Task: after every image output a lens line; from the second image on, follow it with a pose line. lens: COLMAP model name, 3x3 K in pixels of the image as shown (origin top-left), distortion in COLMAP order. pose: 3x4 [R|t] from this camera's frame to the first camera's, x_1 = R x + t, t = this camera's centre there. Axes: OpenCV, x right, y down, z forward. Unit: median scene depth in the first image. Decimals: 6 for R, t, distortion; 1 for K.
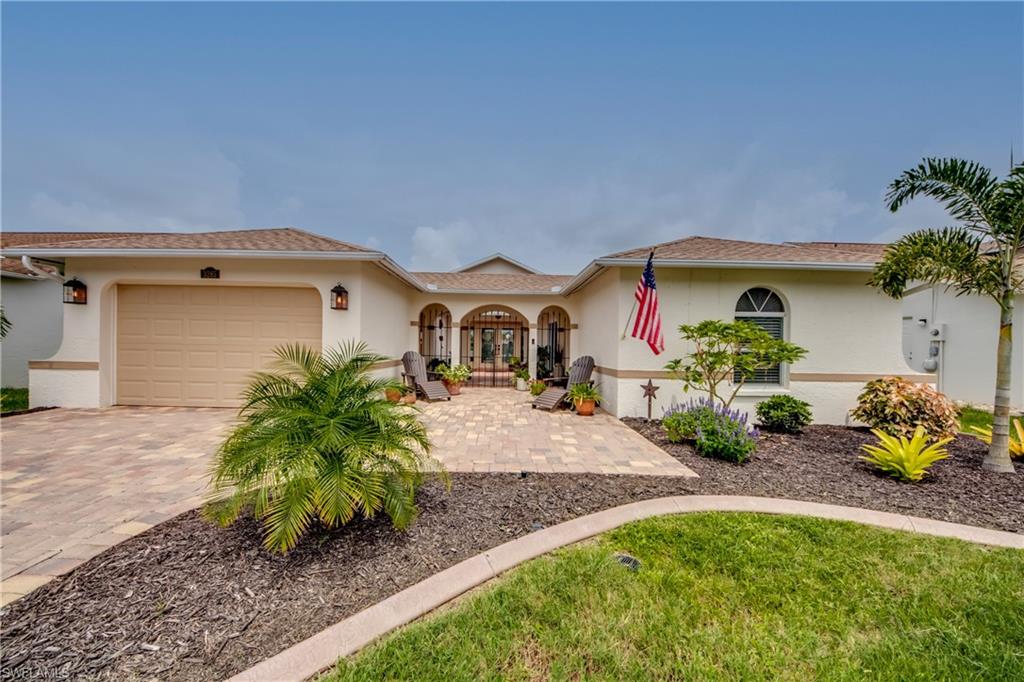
lens RADIAL K [[380.8, 0, 506.7], [0, 380.8, 345.4], [0, 0, 1]] dist [0.035030, -0.023148]
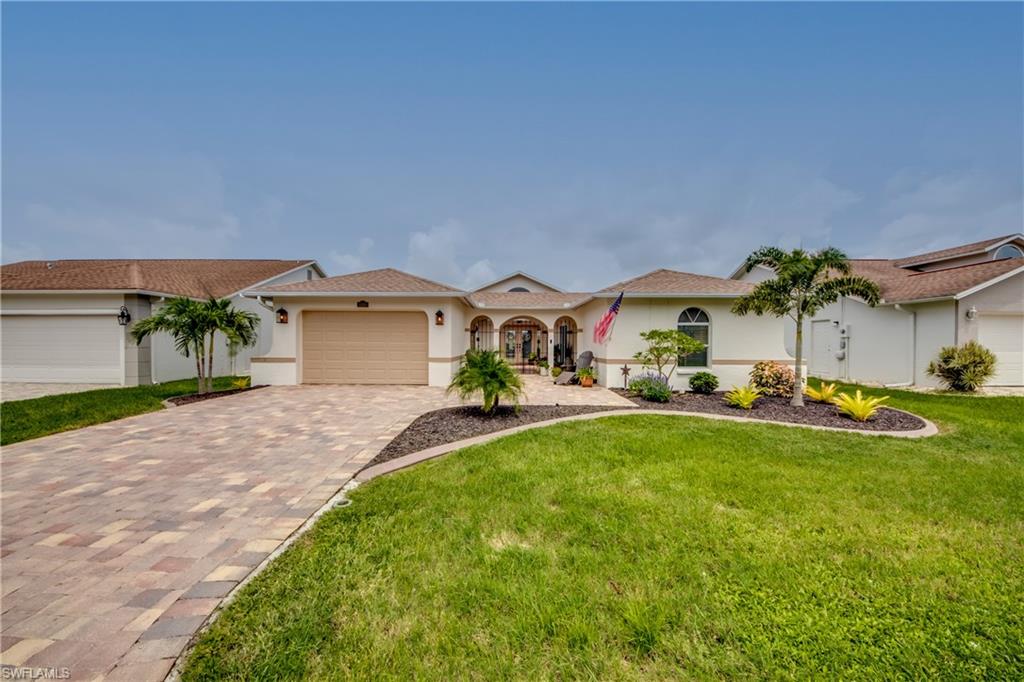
lens RADIAL K [[380.8, 0, 506.7], [0, 380.8, 345.4], [0, 0, 1]] dist [0.035030, -0.023148]
pose [[0.999812, -0.011855, -0.015364, -0.110512], [0.011946, 0.999912, 0.005841, -0.008865], [0.015293, -0.006024, 0.999865, -0.632421]]
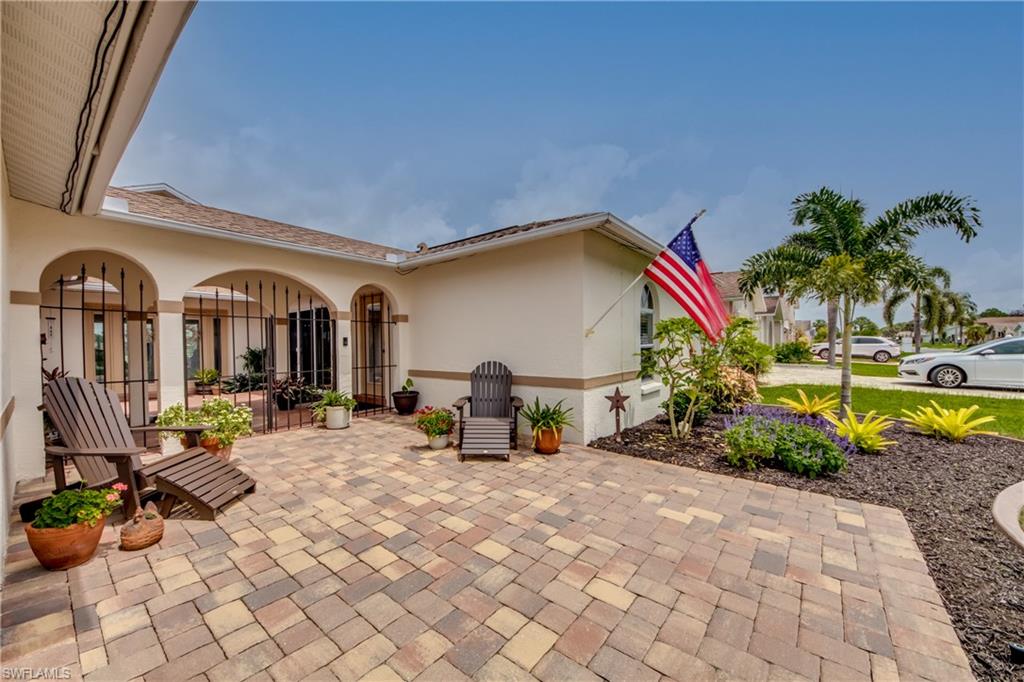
lens RADIAL K [[380.8, 0, 506.7], [0, 380.8, 345.4], [0, 0, 1]] dist [0.035030, -0.023148]
pose [[0.646416, -0.023844, 0.762613, -0.331350], [0.022224, 0.999676, 0.012419, -0.009382], [-0.762661, 0.008920, 0.646736, 0.624540]]
